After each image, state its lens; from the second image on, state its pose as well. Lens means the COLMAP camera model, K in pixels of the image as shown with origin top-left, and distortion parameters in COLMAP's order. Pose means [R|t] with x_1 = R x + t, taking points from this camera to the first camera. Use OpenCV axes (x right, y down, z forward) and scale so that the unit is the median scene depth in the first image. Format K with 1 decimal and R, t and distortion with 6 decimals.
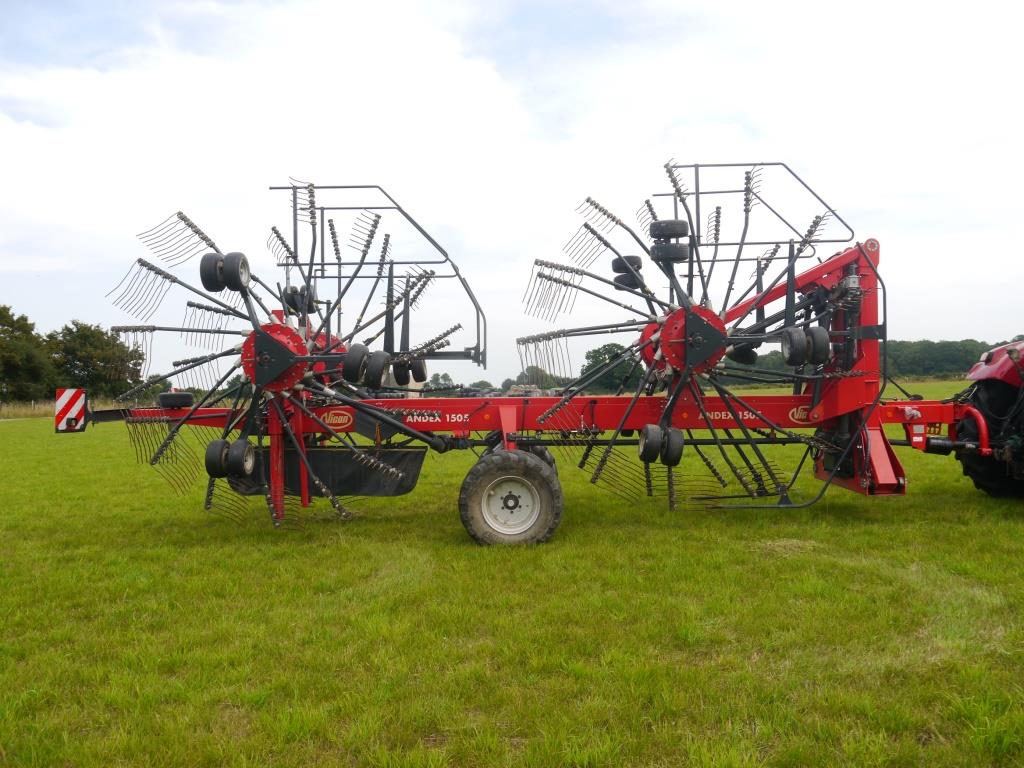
lens RADIAL K [[891.5, 0, 512.0], [0, 891.5, 384.0], [0, 0, 1]] dist [-0.047779, 0.004025]
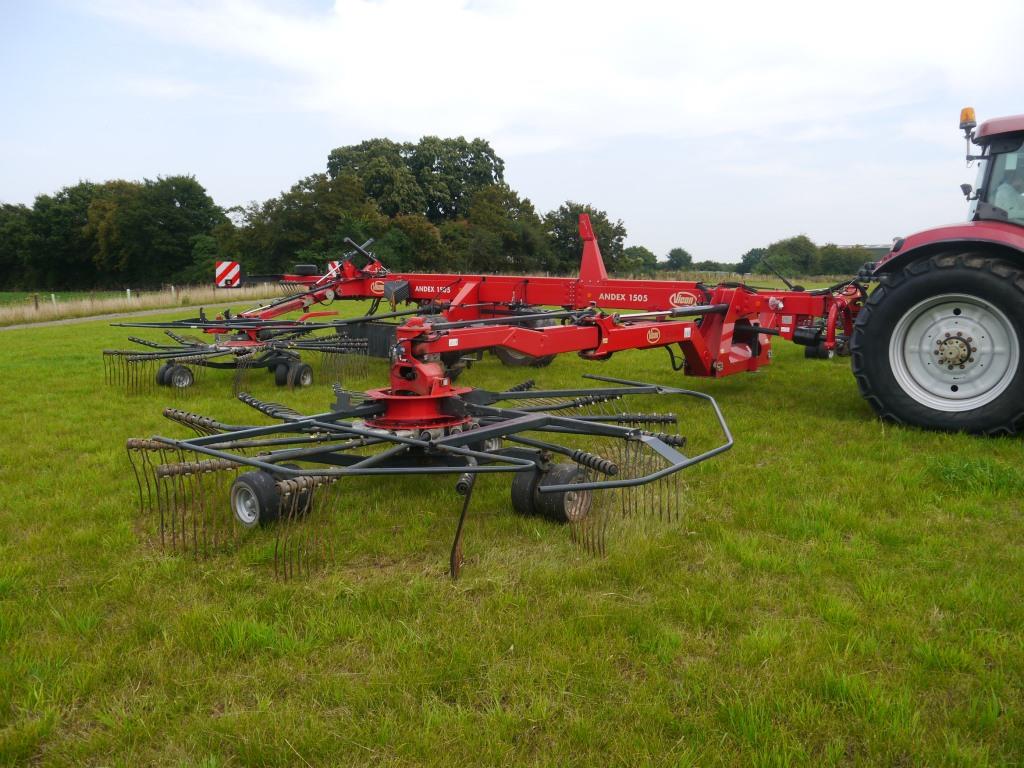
lens RADIAL K [[891.5, 0, 512.0], [0, 891.5, 384.0], [0, 0, 1]] dist [-0.047779, 0.004025]
pose [[0.810537, 0.102383, -0.576670, 0.805854], [-0.022587, 0.989334, 0.143902, -0.016096], [0.585252, -0.103613, 0.804204, -0.028621]]
